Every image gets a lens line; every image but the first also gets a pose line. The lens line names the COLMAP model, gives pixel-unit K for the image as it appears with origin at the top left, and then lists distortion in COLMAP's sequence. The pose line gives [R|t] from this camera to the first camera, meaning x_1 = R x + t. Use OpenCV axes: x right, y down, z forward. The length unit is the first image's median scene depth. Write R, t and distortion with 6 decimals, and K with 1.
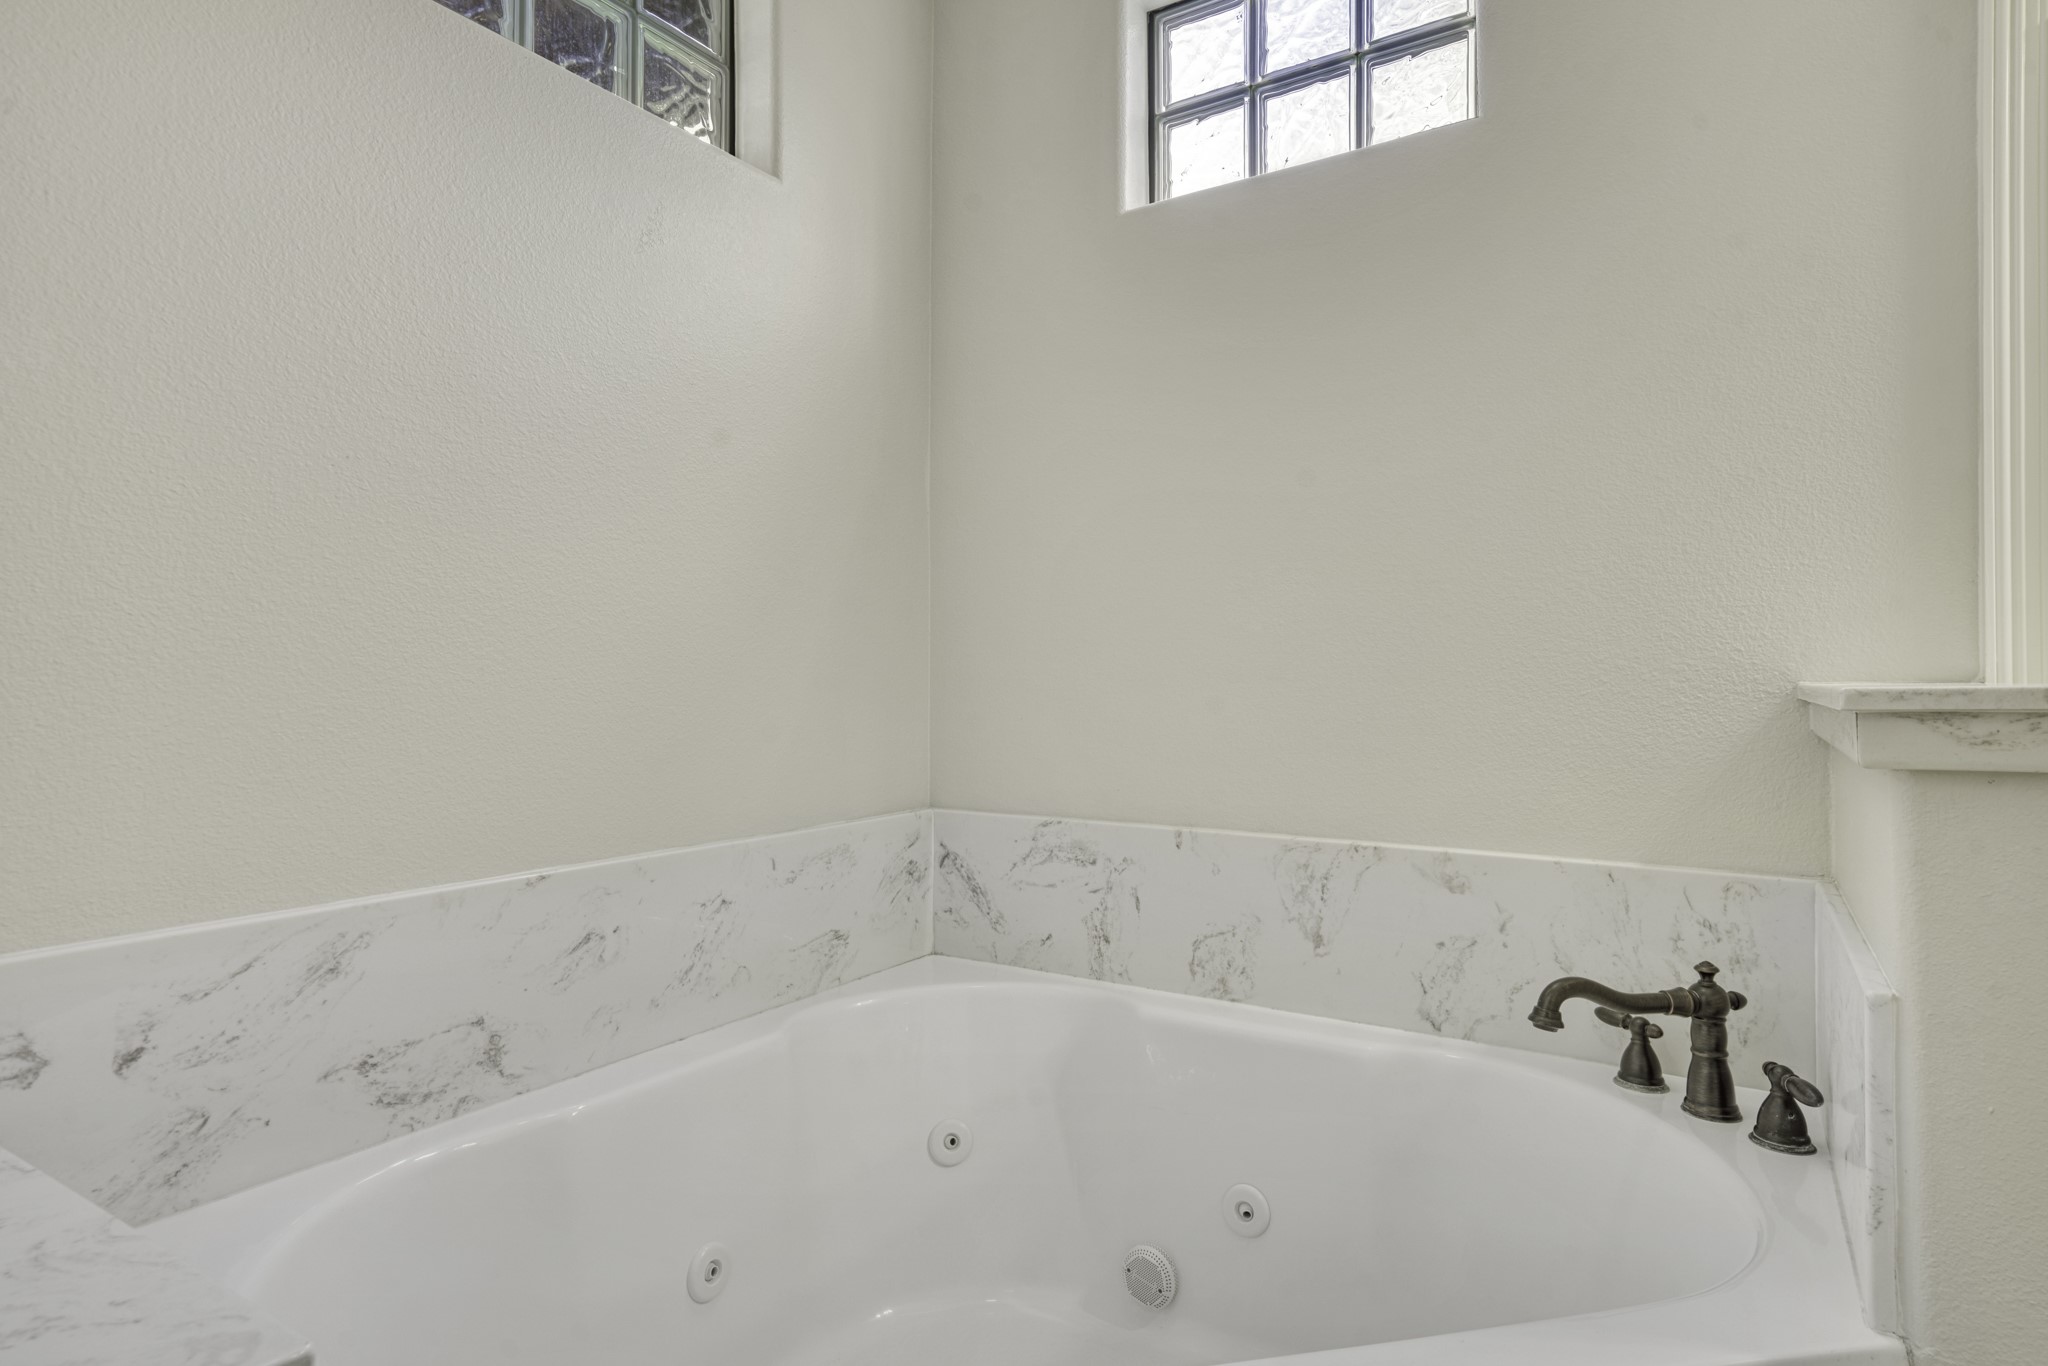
lens RADIAL K [[1086.0, 0, 1040.0], [0, 1086.0, 664.7], [0, 0, 1]] dist [0.014752, 0.002529]
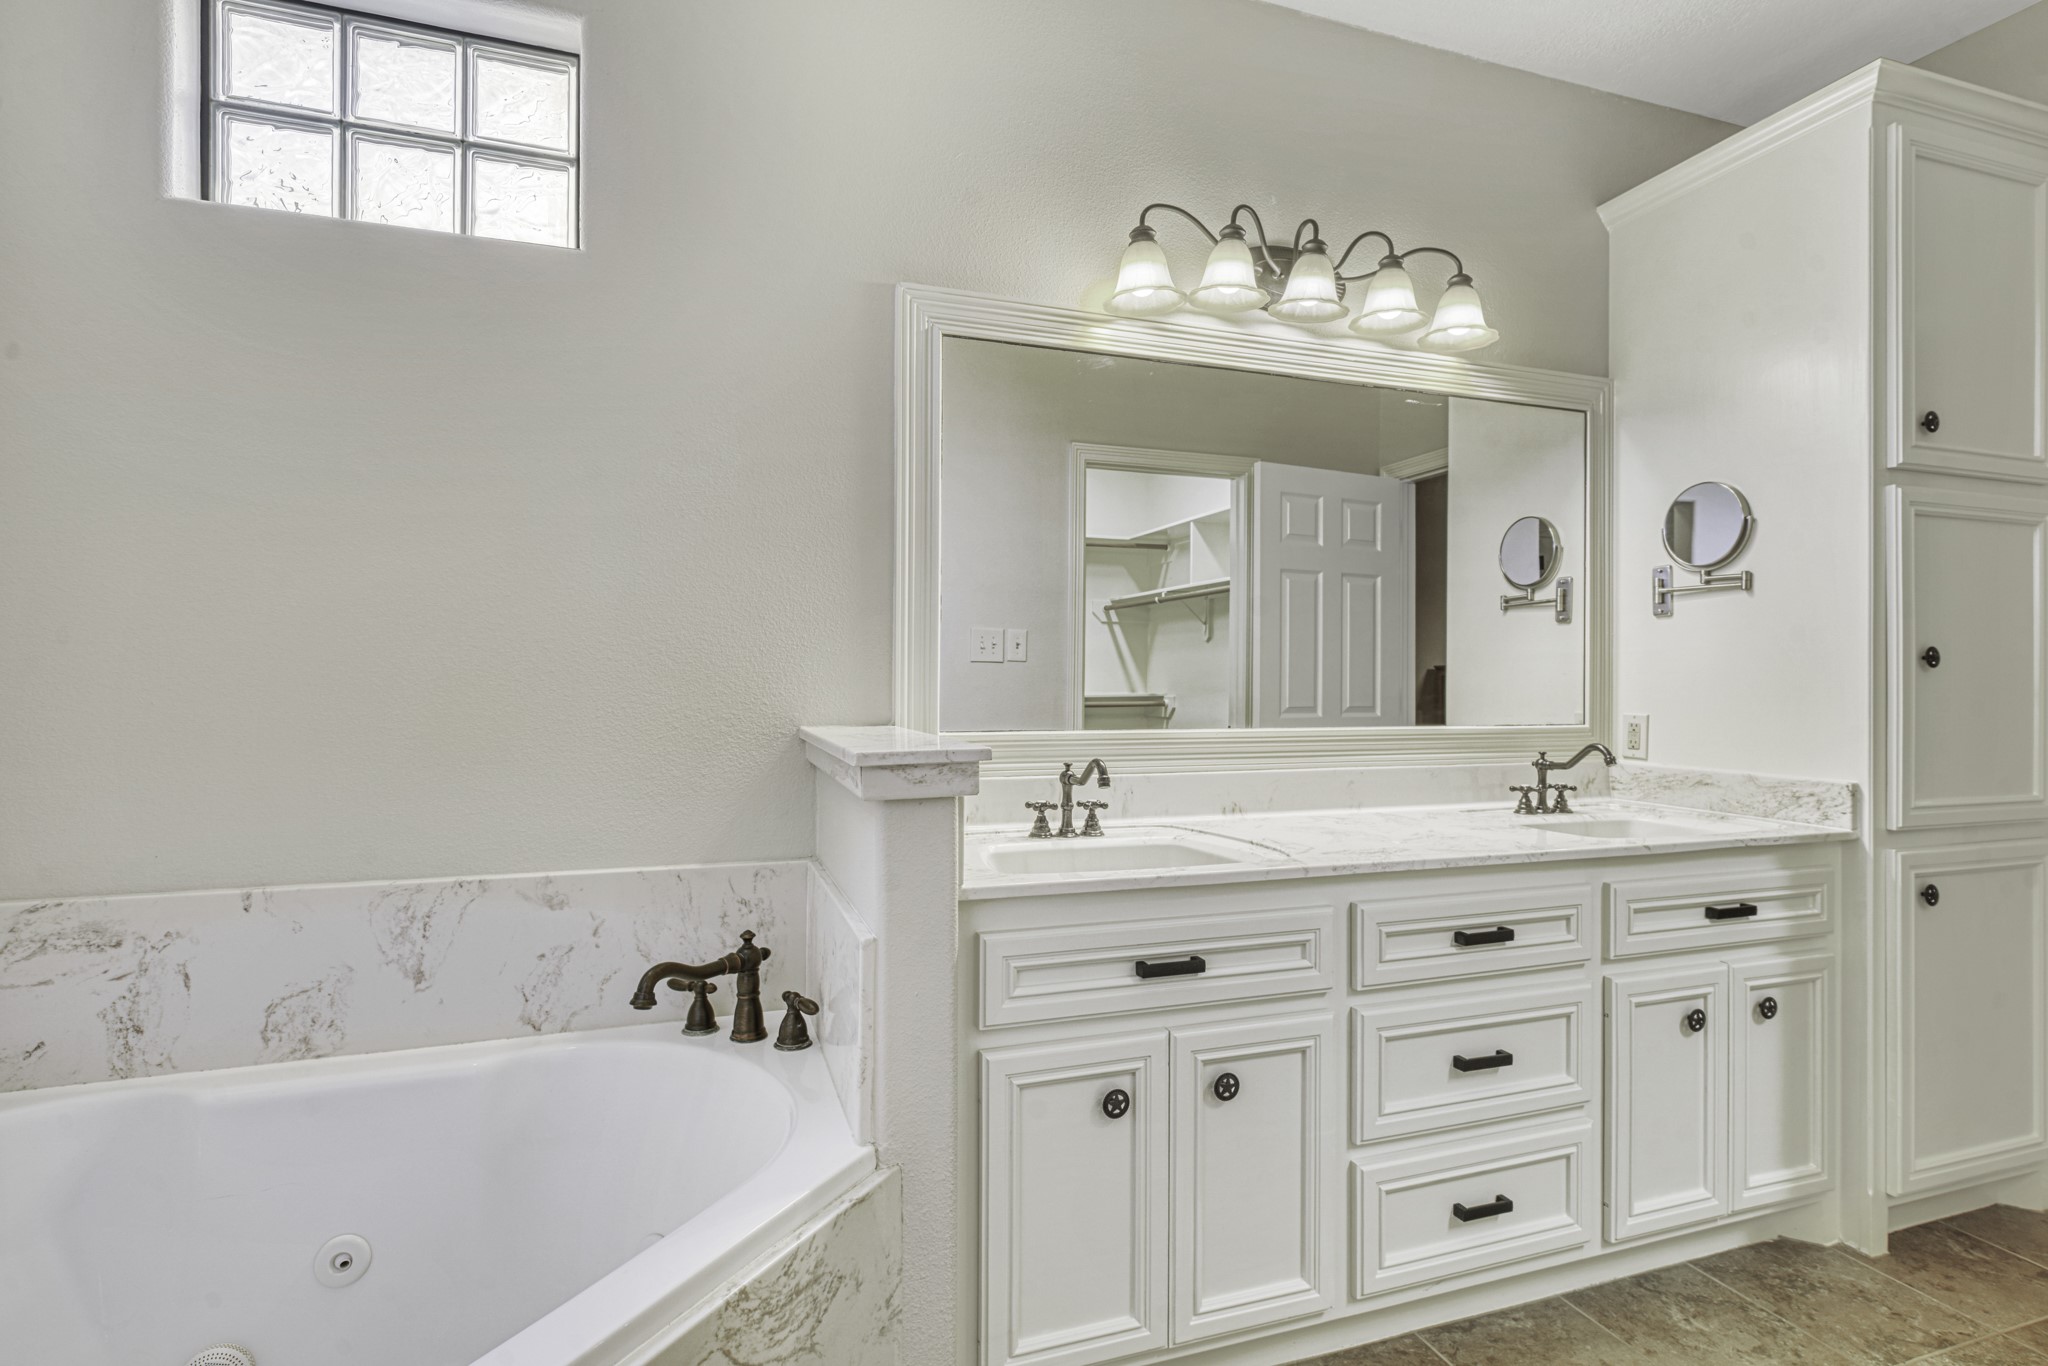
lens RADIAL K [[957.4, 0, 1019.5], [0, 957.4, 693.0], [0, 0, 1]] dist [0.000722, 0.000915]
pose [[0.633498, 0.001550, 0.773743, -0.098738], [-0.017491, 0.999771, 0.012318, -0.044420], [-0.773547, -0.021337, 0.633380, -0.031433]]
